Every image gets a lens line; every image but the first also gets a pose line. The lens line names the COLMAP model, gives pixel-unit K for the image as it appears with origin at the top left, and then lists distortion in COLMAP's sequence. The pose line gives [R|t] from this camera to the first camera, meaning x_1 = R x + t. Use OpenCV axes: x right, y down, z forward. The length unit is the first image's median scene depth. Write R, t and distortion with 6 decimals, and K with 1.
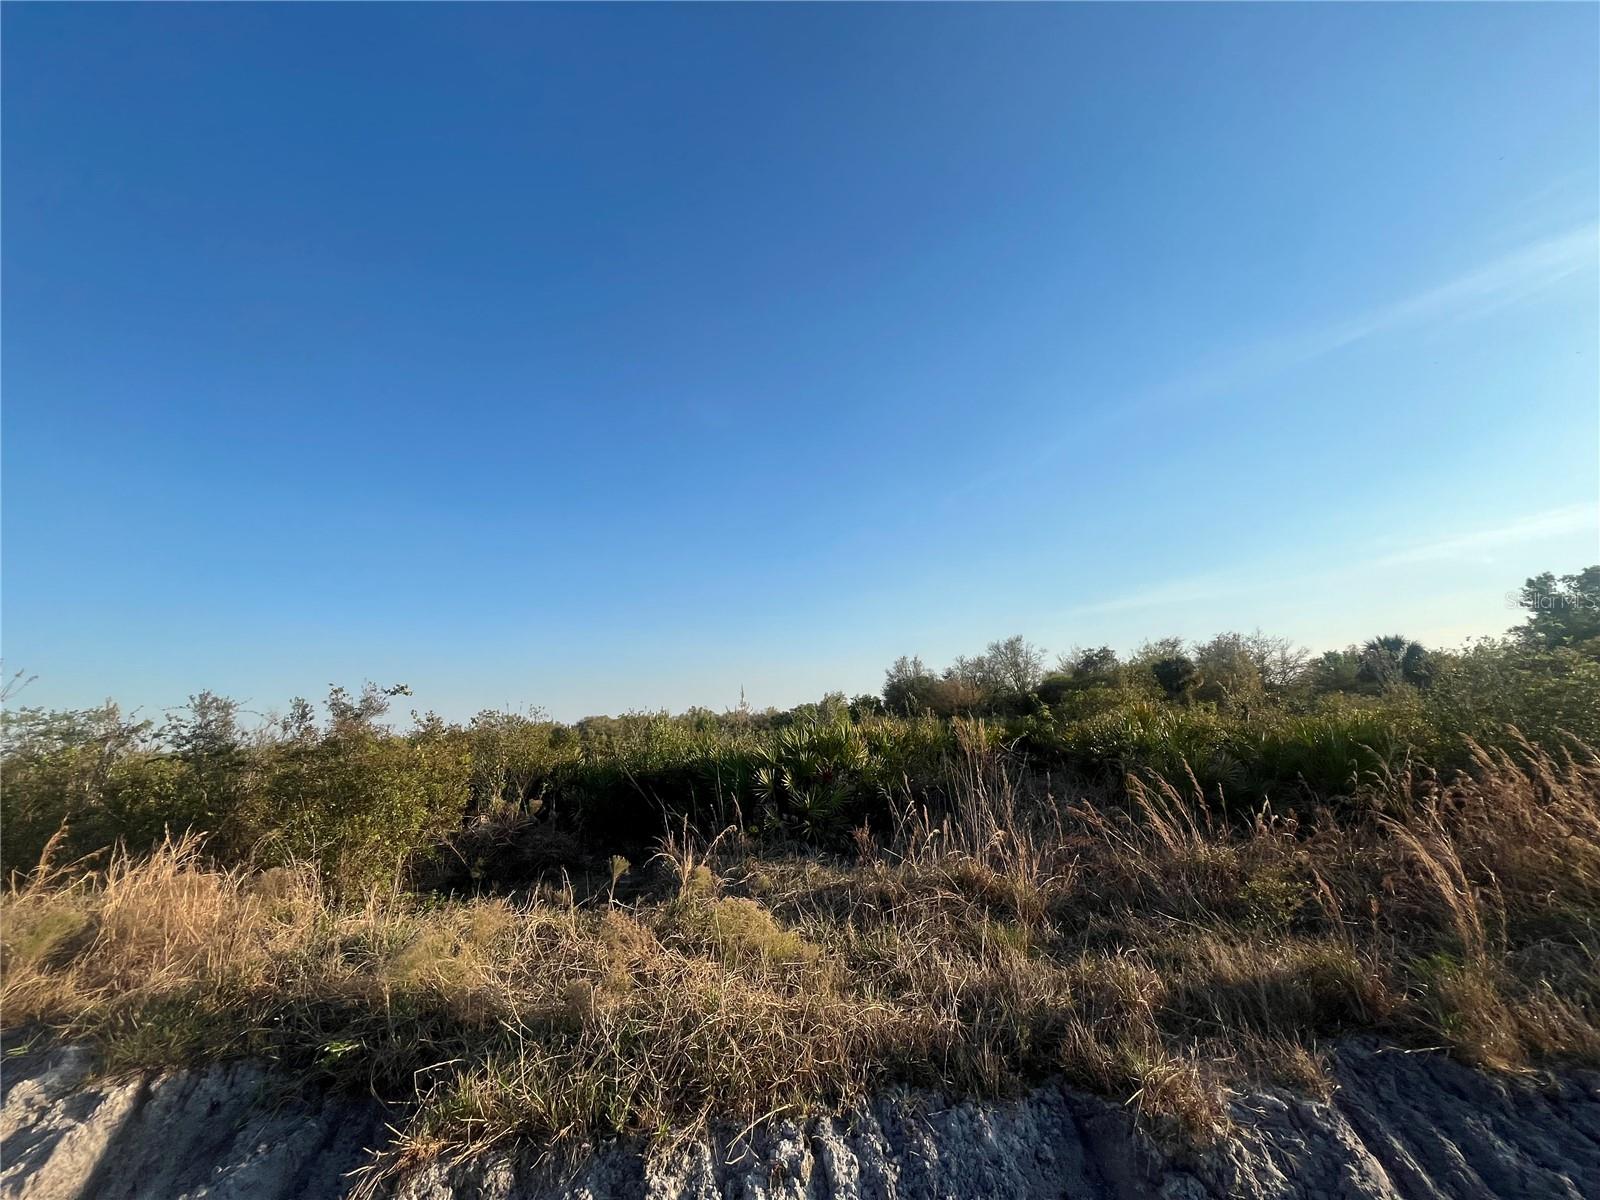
lens RADIAL K [[646.7, 0, 800.0], [0, 646.7, 600.0], [0, 0, 1]] dist [0.000199, -0.000137]
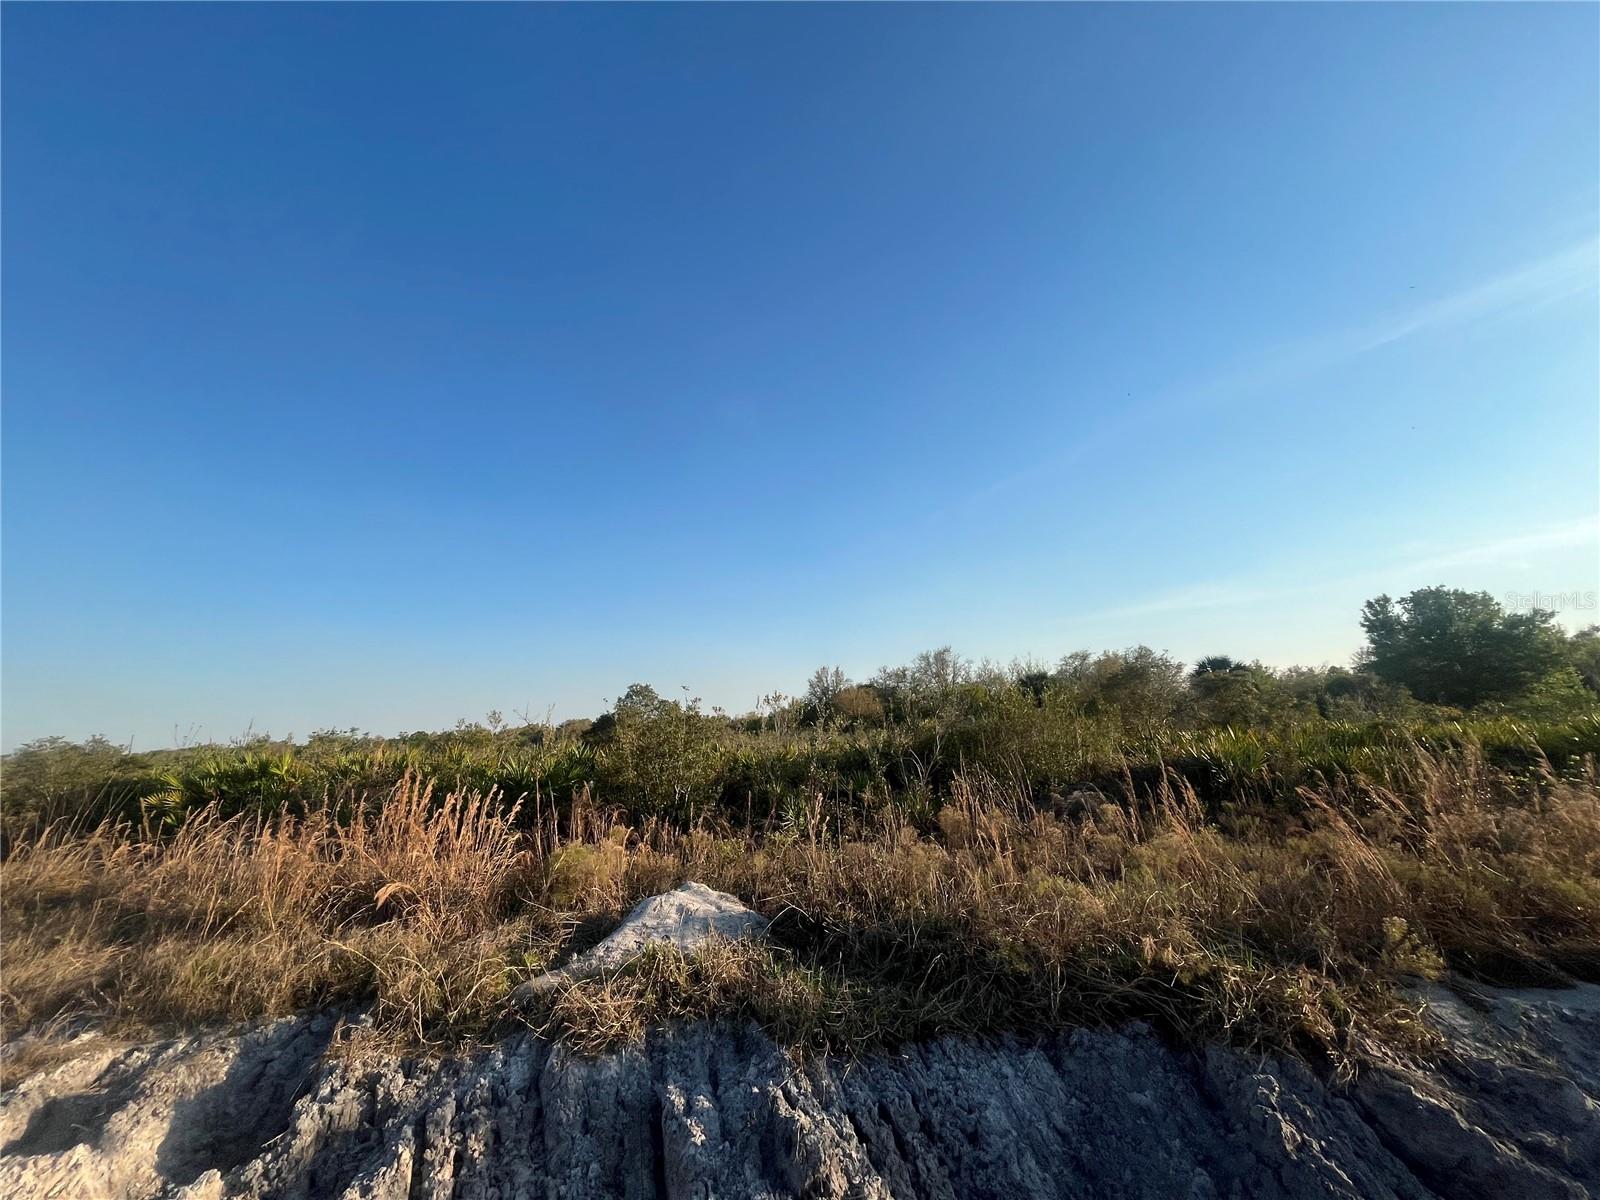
lens RADIAL K [[638.8, 0, 801.8], [0, 638.8, 621.4], [0, 0, 1]] dist [-0.000839, -0.000055]
pose [[0.999813, 0.013435, -0.013910, 0.152243], [-0.013081, 0.999595, 0.025293, -0.007830], [0.014244, -0.025106, 0.999583, 0.007658]]
